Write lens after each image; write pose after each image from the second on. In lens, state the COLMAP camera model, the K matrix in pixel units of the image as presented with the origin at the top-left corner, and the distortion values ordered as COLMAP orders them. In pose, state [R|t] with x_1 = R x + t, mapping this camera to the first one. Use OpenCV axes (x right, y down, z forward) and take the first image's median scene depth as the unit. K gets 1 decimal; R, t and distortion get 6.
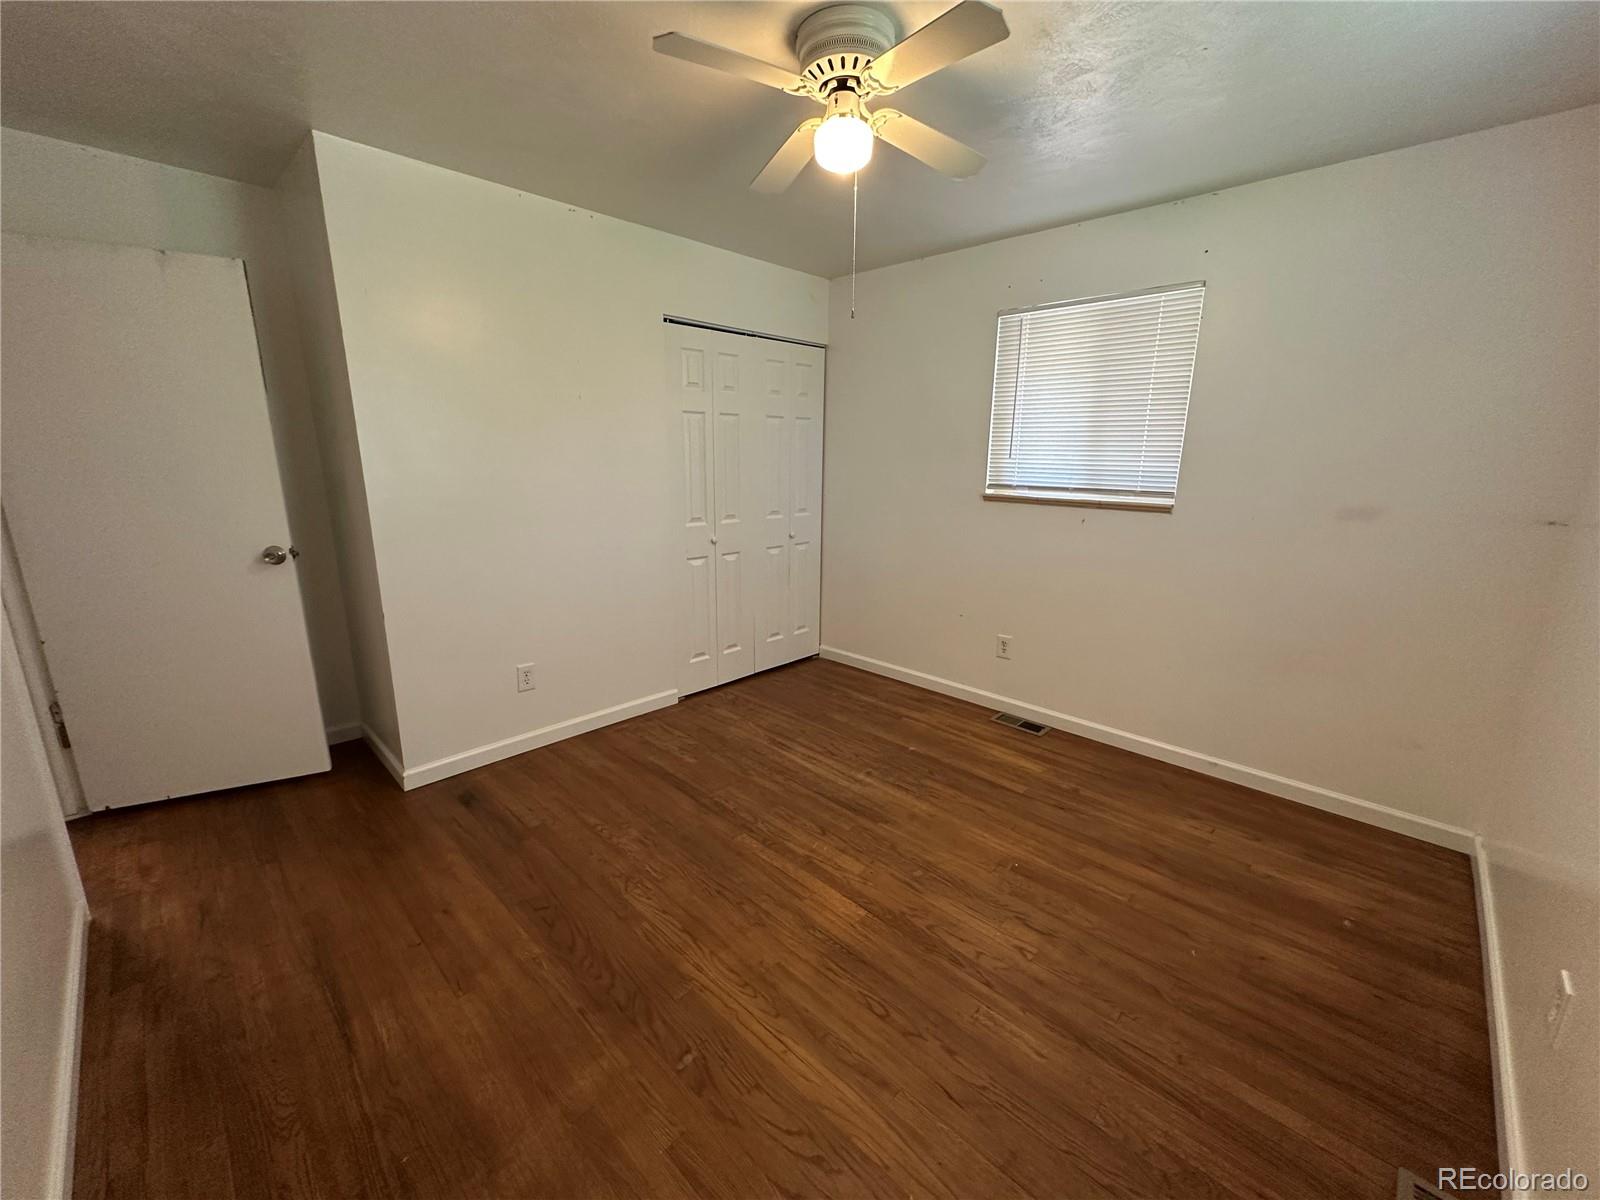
lens RADIAL K [[640.1, 0, 801.6], [0, 640.1, 598.0], [0, 0, 1]] dist [0.000671, 0.000430]
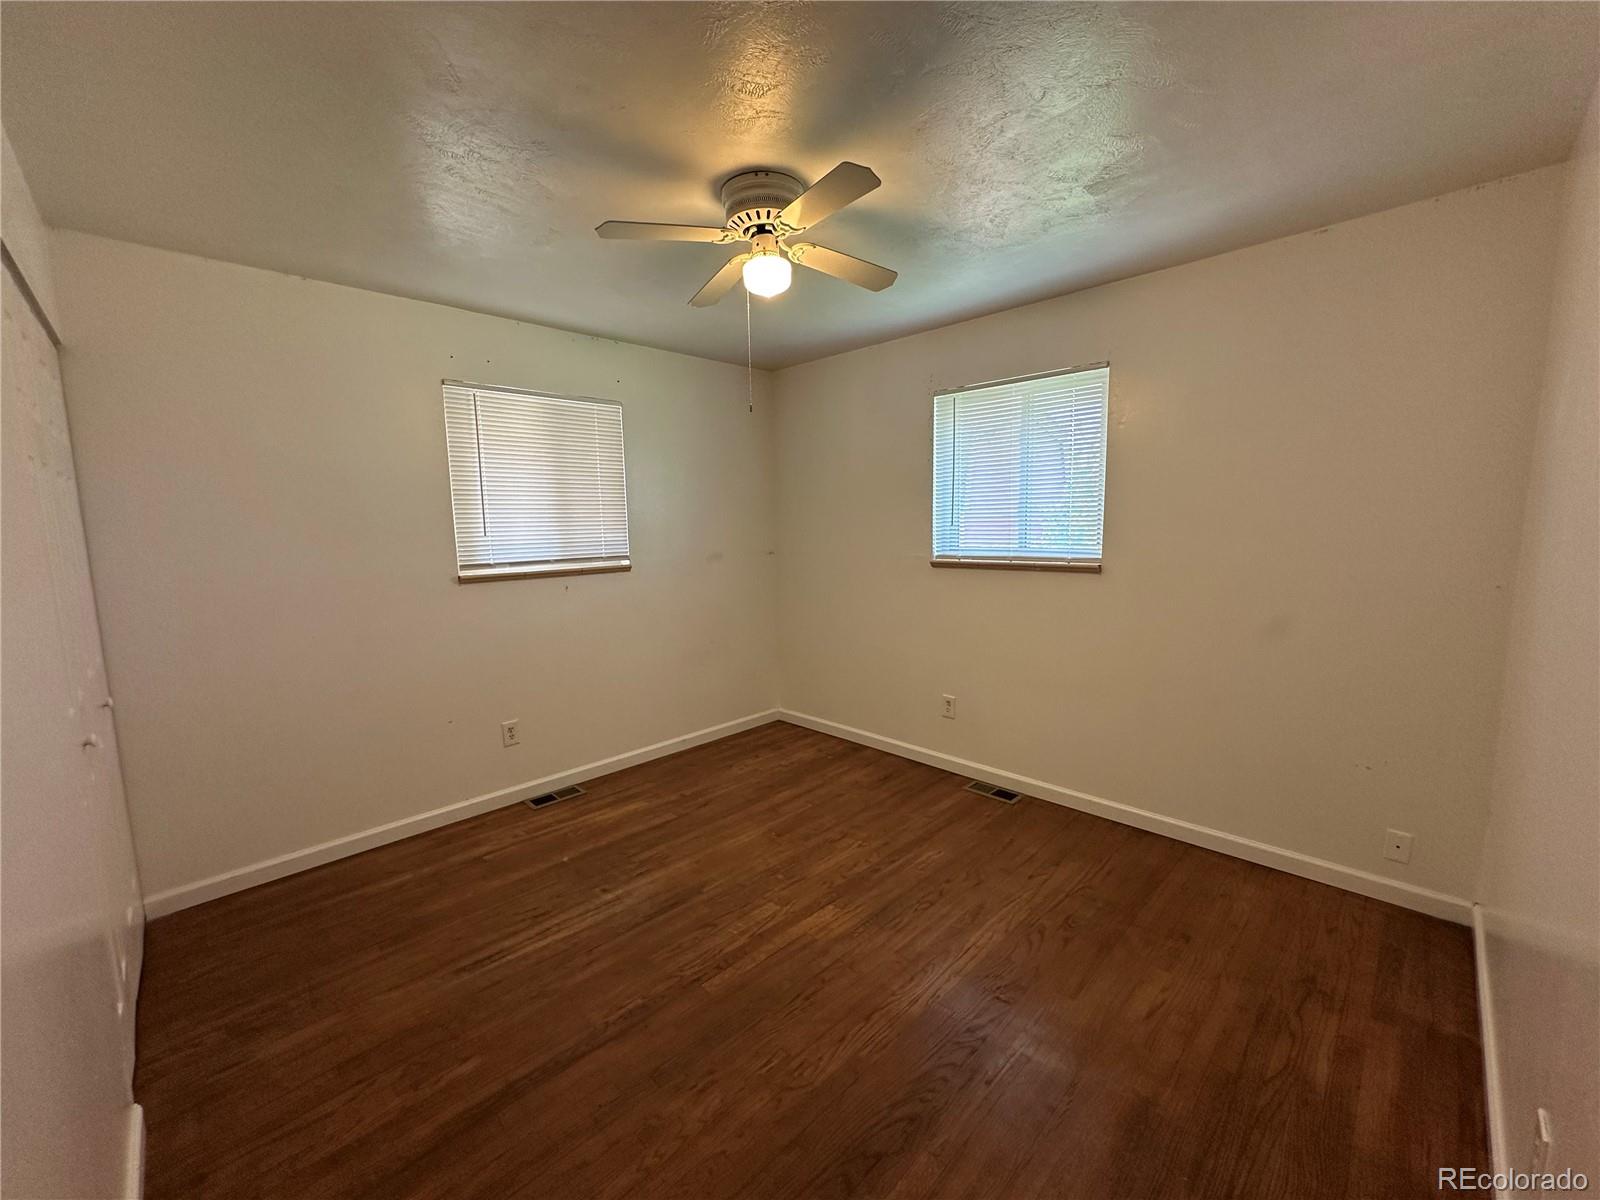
lens RADIAL K [[640.1, 0, 801.6], [0, 640.1, 598.0], [0, 0, 1]] dist [0.000671, 0.000430]
pose [[0.013044, -0.128960, 0.991564, -0.808675], [0.245541, 0.961698, 0.121846, -0.171716], [-0.969298, 0.241880, 0.044210, 0.695549]]
